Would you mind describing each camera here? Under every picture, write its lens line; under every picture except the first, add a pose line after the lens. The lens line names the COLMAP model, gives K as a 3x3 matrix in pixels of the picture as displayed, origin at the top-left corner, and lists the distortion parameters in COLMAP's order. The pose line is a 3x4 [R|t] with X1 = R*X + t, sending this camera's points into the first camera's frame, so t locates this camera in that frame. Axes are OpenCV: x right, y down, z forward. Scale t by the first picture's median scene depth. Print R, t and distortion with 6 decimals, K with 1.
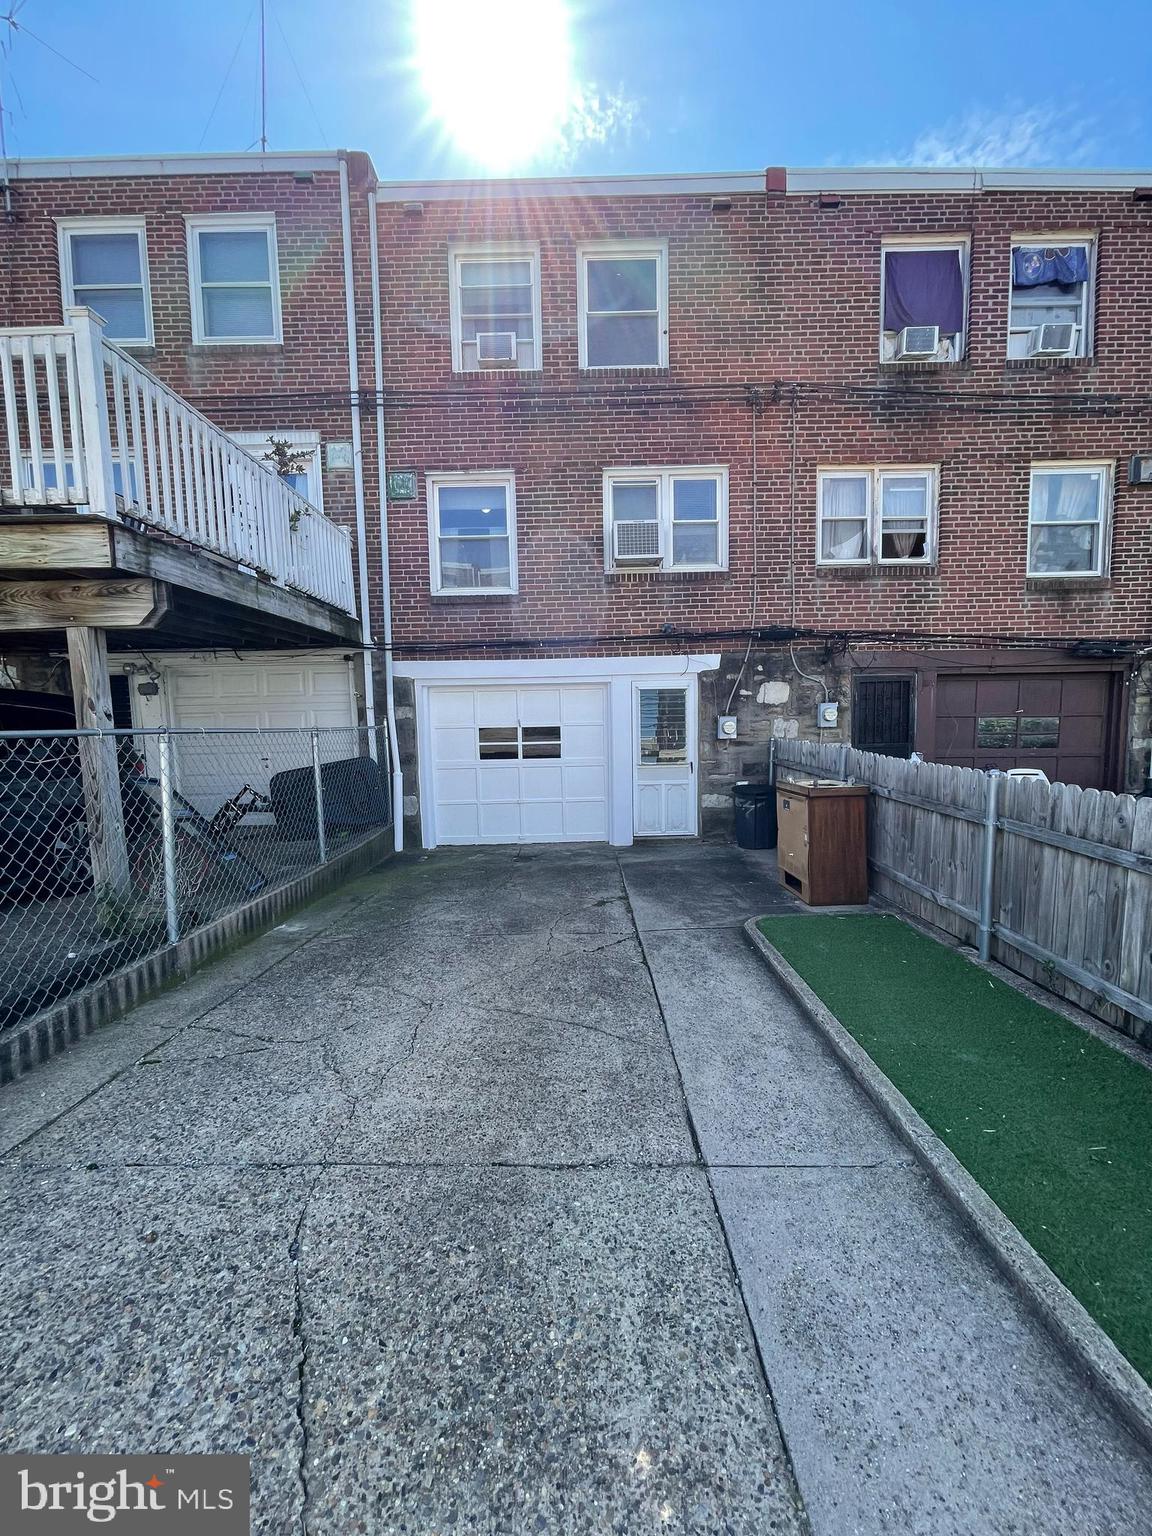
lens RADIAL K [[635.4, 0, 574.7], [0, 635.4, 766.3], [0, 0, 1]] dist [-0.003579, -0.000372]
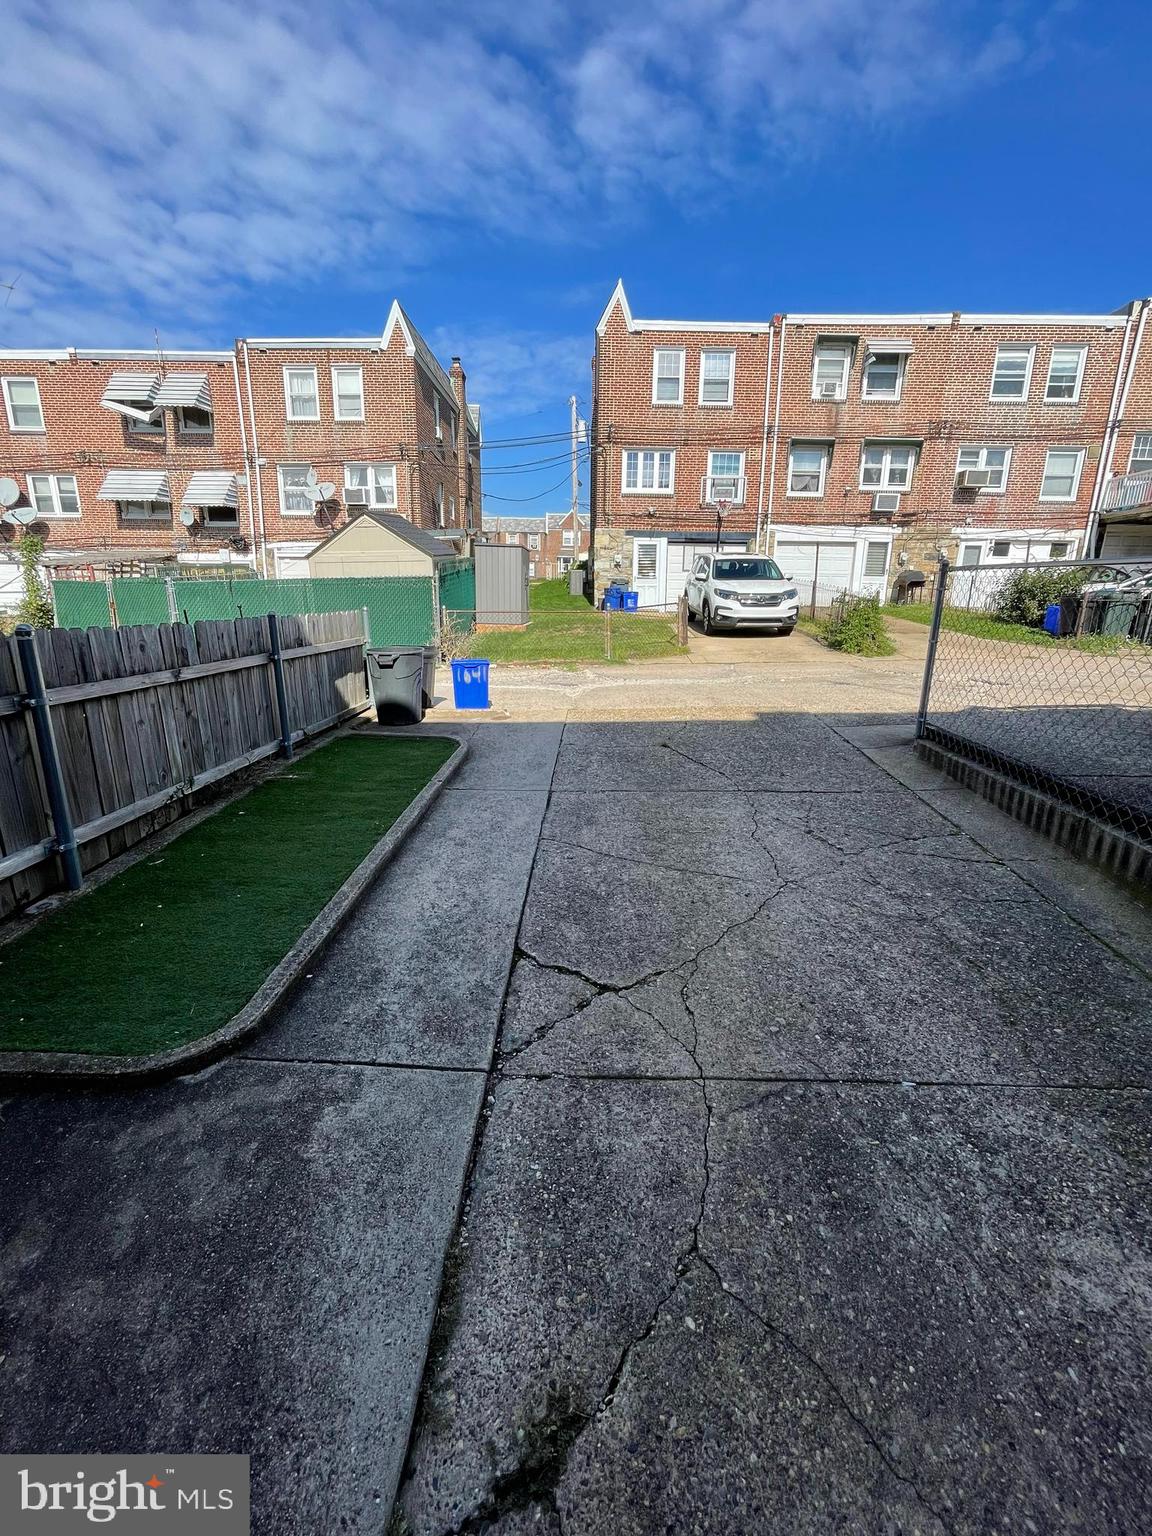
lens RADIAL K [[635.4, 0, 580.1], [0, 635.4, 764.0], [0, 0, 1]] dist [-0.003579, -0.000372]
pose [[-0.999818, 0.001275, 0.019039, 0.039420], [0.007768, 0.938552, 0.345051, -0.079967], [-0.017429, 0.345136, -0.938391, 1.595517]]
